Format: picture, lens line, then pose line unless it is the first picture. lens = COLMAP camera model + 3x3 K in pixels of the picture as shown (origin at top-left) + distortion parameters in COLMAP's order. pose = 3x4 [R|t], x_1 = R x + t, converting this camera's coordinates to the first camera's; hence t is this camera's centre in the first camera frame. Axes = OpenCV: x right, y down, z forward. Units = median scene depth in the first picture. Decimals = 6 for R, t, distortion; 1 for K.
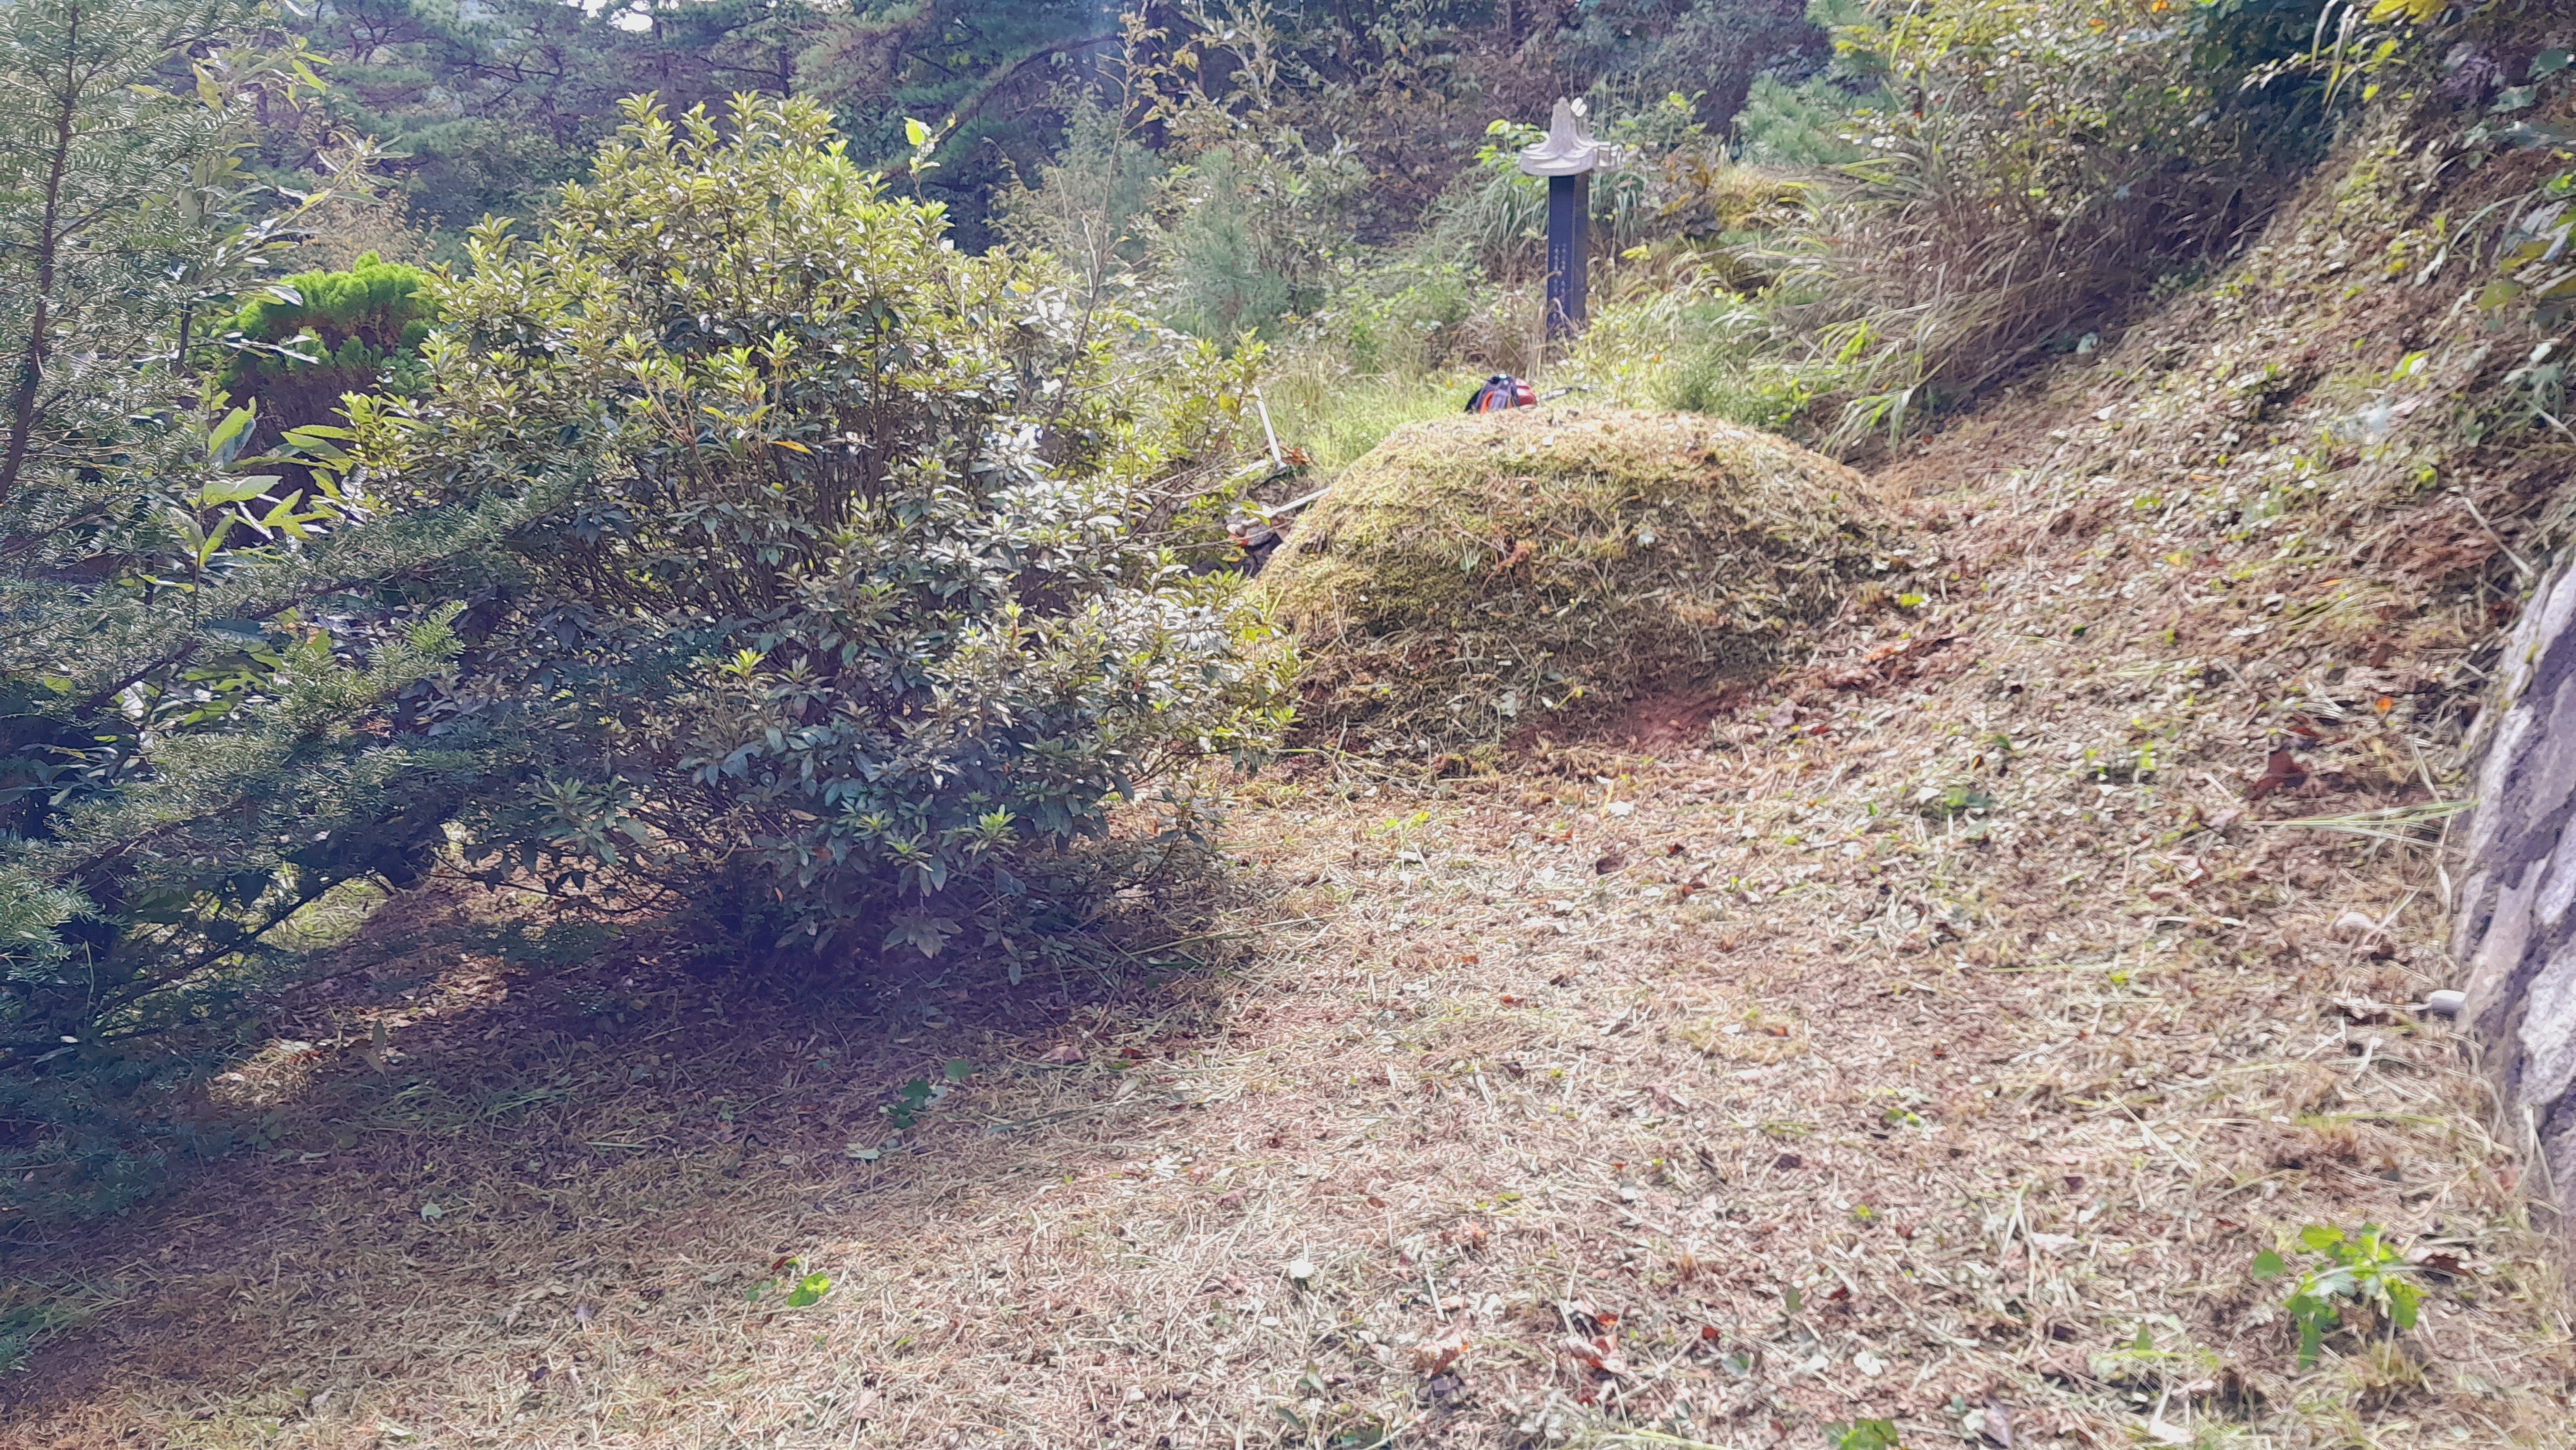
lens RADIAL K [[2019.0, 0, 1288.0], [0, 2019.0, 725.0], [0, 0, 1]] dist [0.234368, -0.717719]
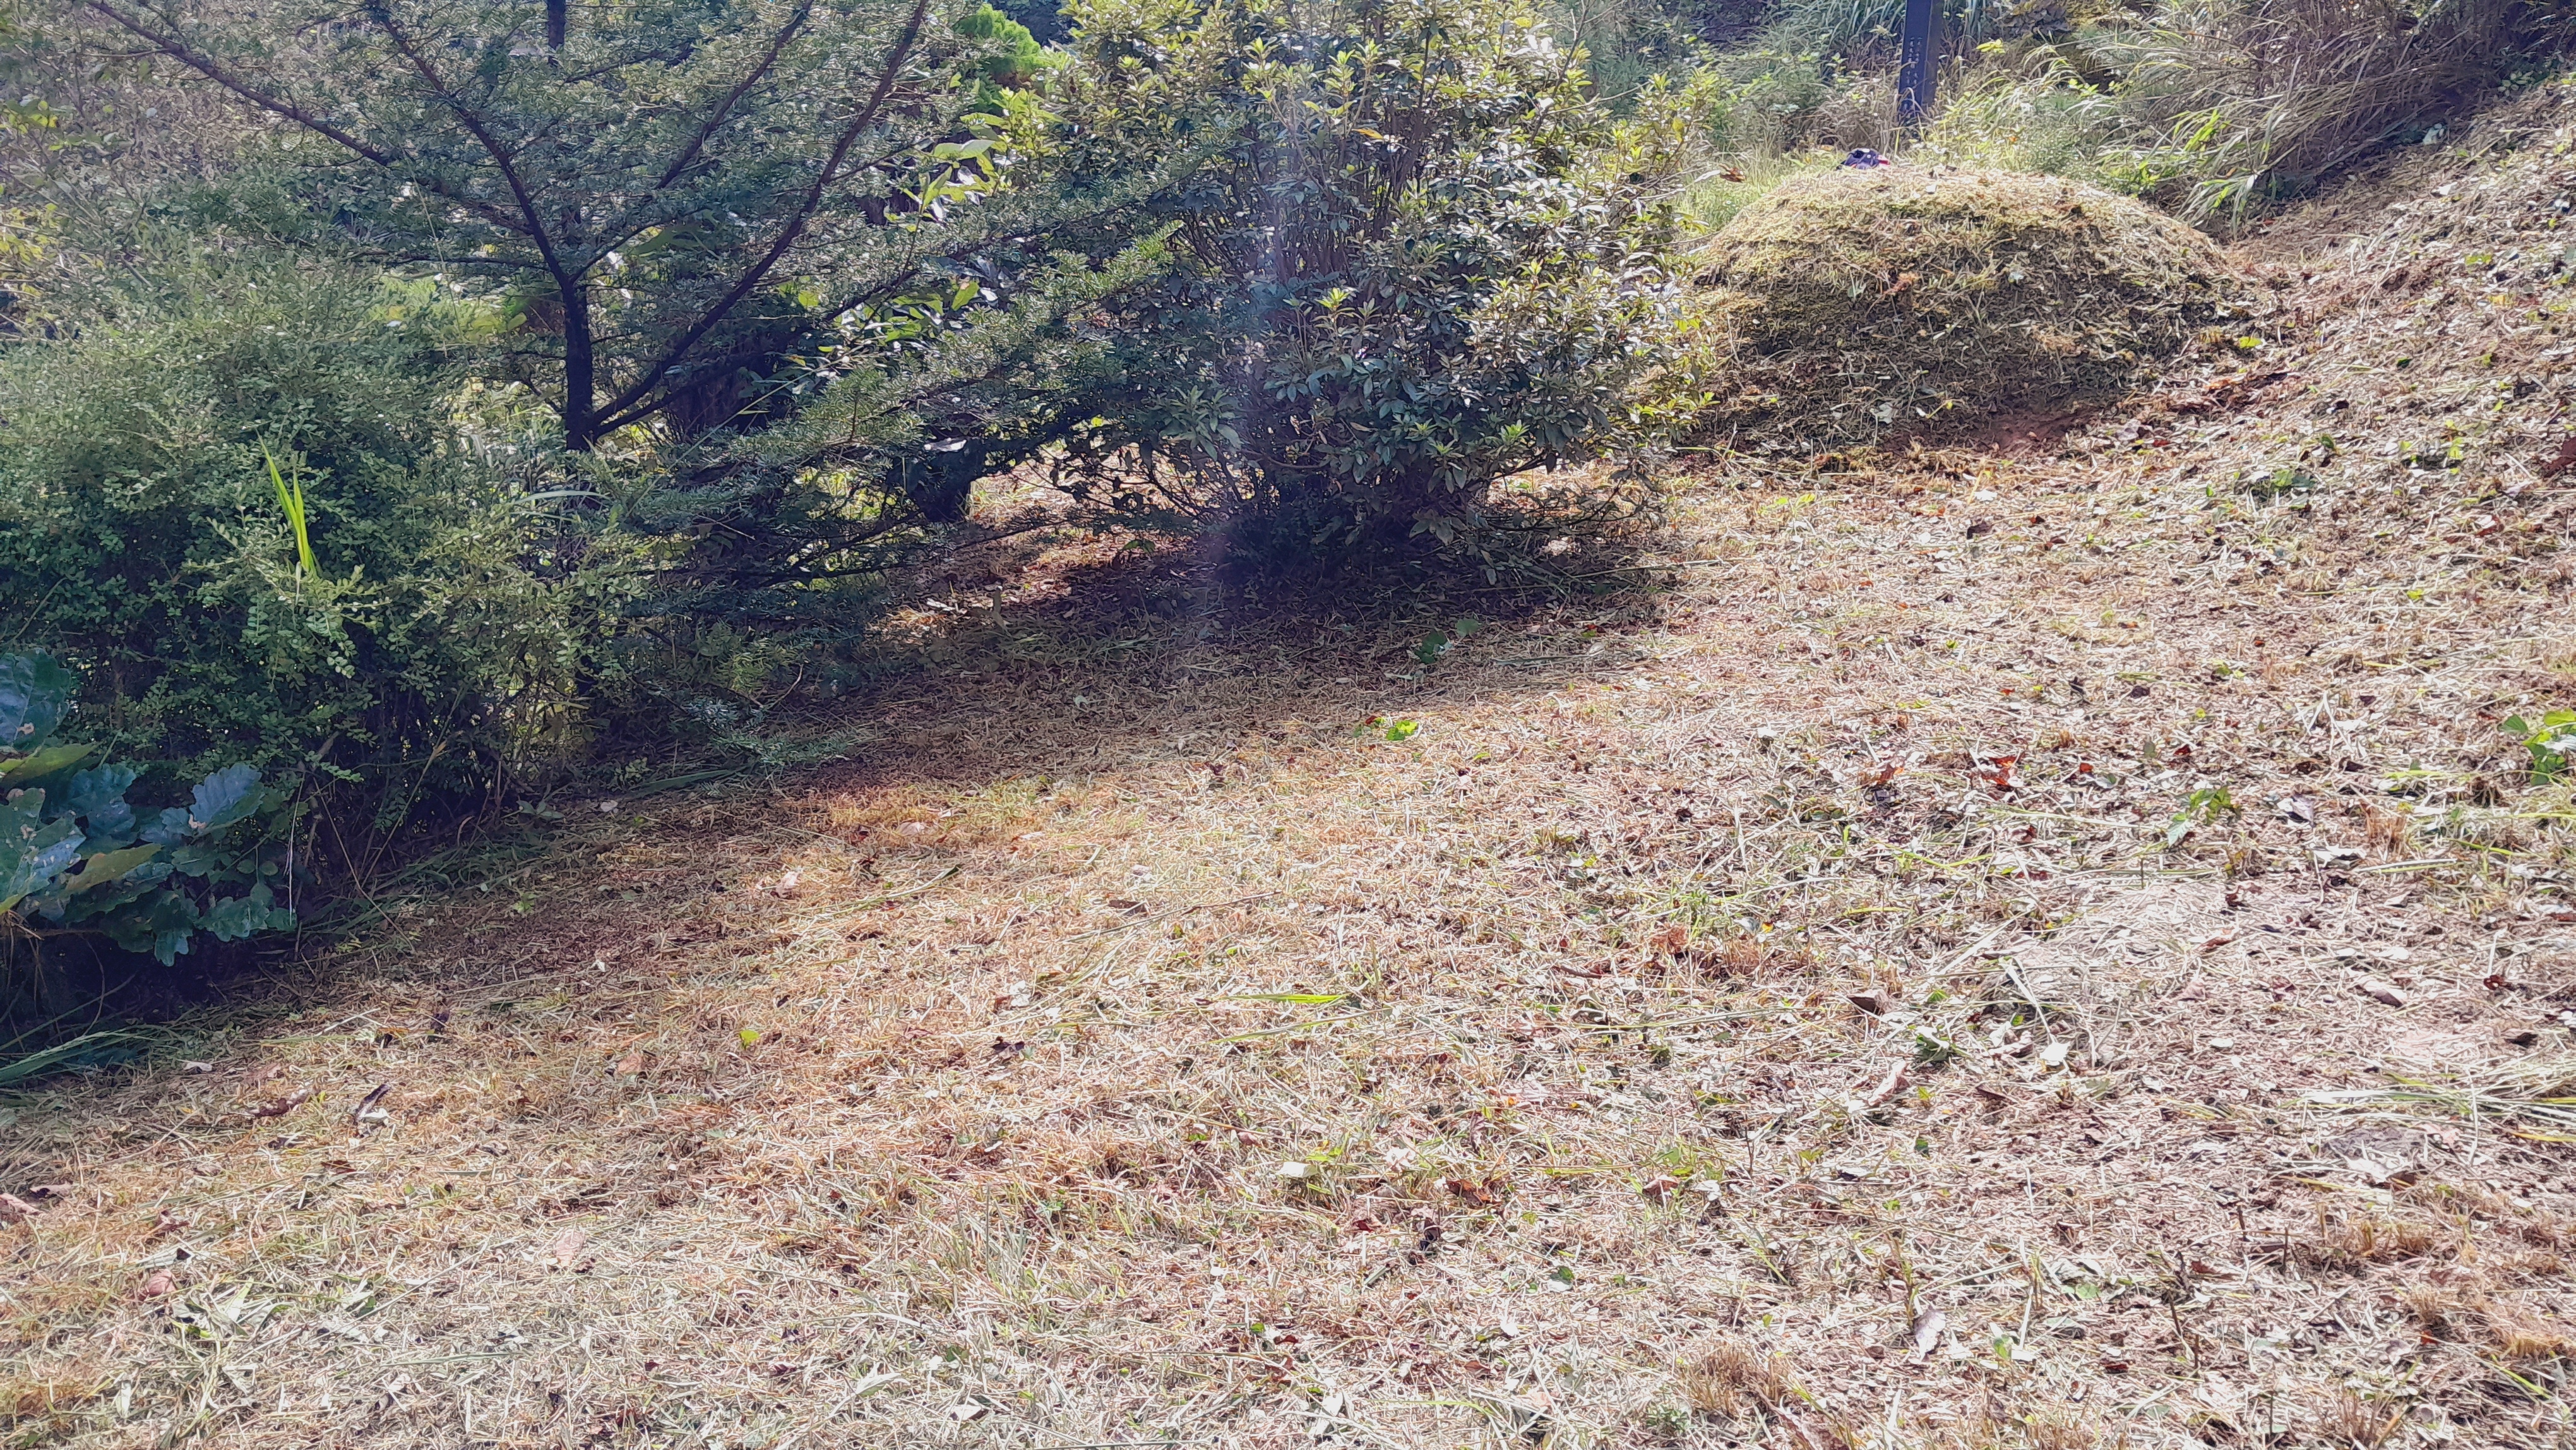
lens RADIAL K [[2044.8, 0, 1277.4], [0, 2044.8, 723.0], [0, 0, 1]] dist [-0.006462, 0.016843]
pose [[0.990654, 0.064854, -0.119992, -0.081540], [-0.054717, 0.994797, 0.085937, 0.082915], [0.124941, -0.078568, 0.989048, -0.206430]]
